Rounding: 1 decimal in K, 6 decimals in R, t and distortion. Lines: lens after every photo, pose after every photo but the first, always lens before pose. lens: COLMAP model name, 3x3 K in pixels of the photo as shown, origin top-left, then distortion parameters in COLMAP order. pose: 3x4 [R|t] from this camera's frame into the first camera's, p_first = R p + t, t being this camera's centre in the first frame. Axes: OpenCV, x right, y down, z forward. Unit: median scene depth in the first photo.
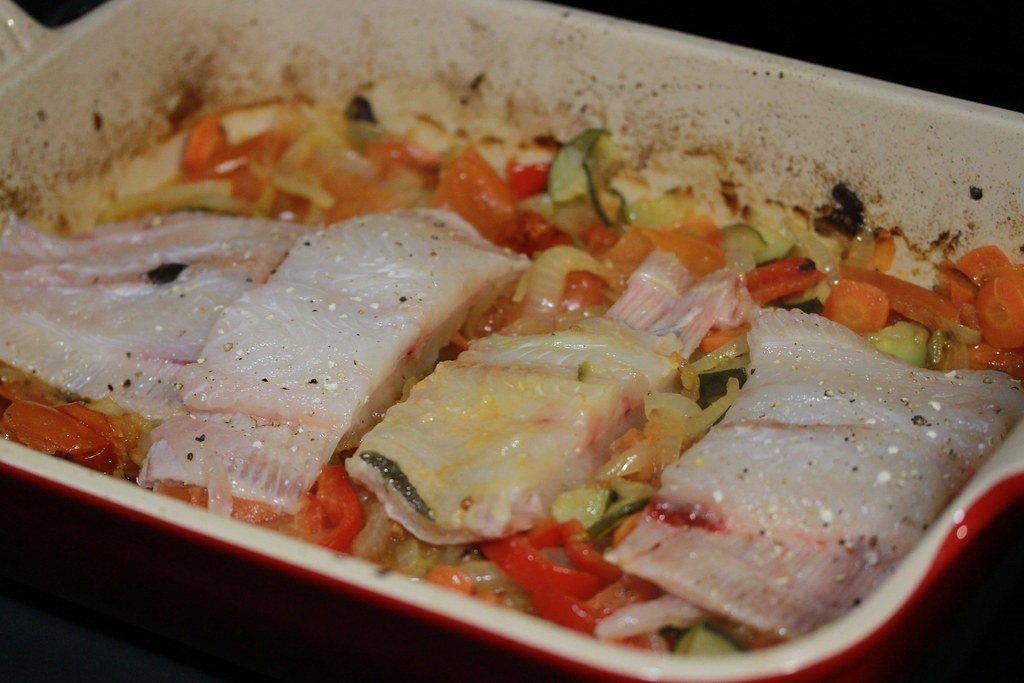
lens RADIAL K [[3156.5, 0, 512.0], [0, 3156.5, 341.5], [0, 0, 1]] dist [-0.021872, -1.231353]
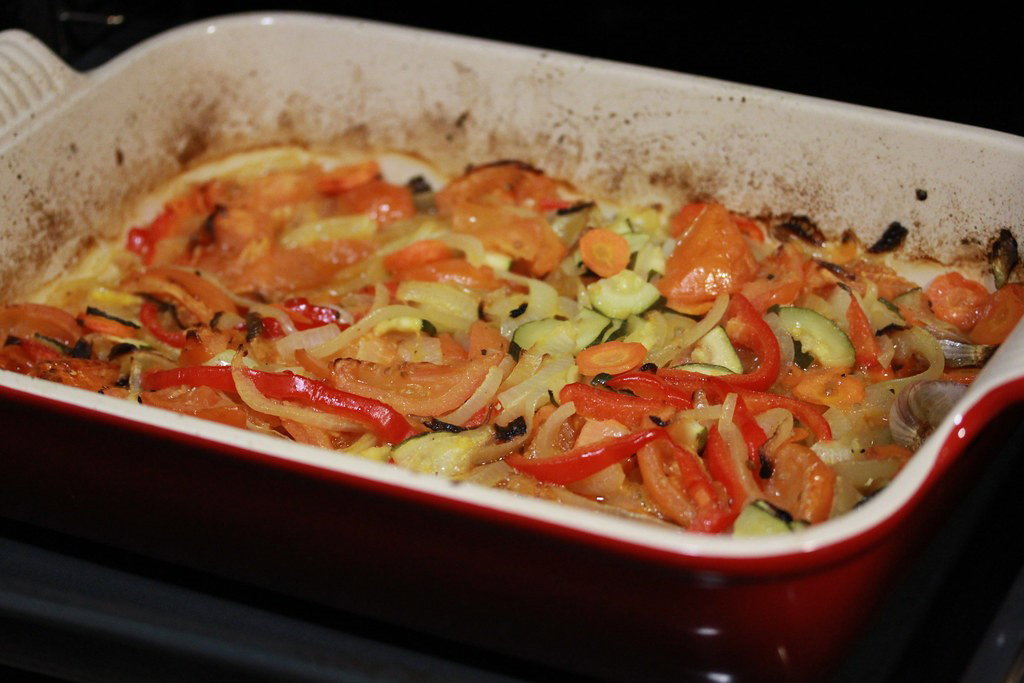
lens RADIAL K [[3156.5, 0, 512.0], [0, 3156.5, 341.5], [0, 0, 1]] dist [-0.021872, -1.231353]
pose [[0.996339, -0.010149, 0.084882, -0.092549], [0.017207, 0.996415, -0.082834, 0.092570], [-0.083737, 0.083992, 0.992942, -0.110026]]
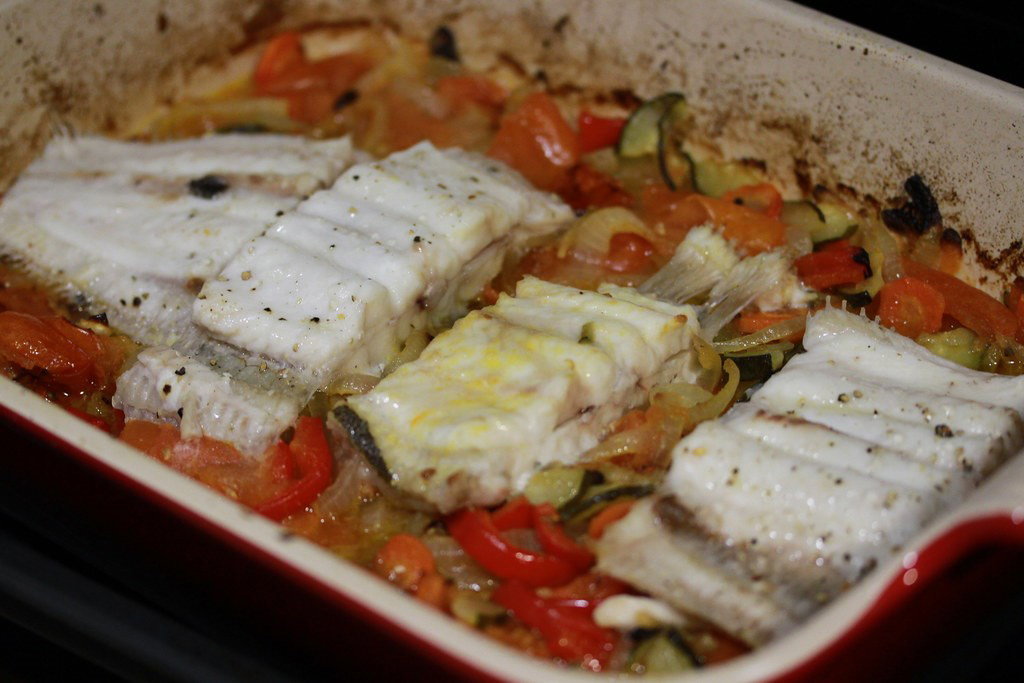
lens RADIAL K [[3156.5, 0, 512.0], [0, 3156.5, 341.5], [0, 0, 1]] dist [-0.021872, -1.231353]
pose [[0.986298, 0.118827, -0.114443, 0.096454], [-0.116590, 0.992838, 0.026067, -0.011989], [0.116721, -0.012367, 0.993088, 0.070992]]
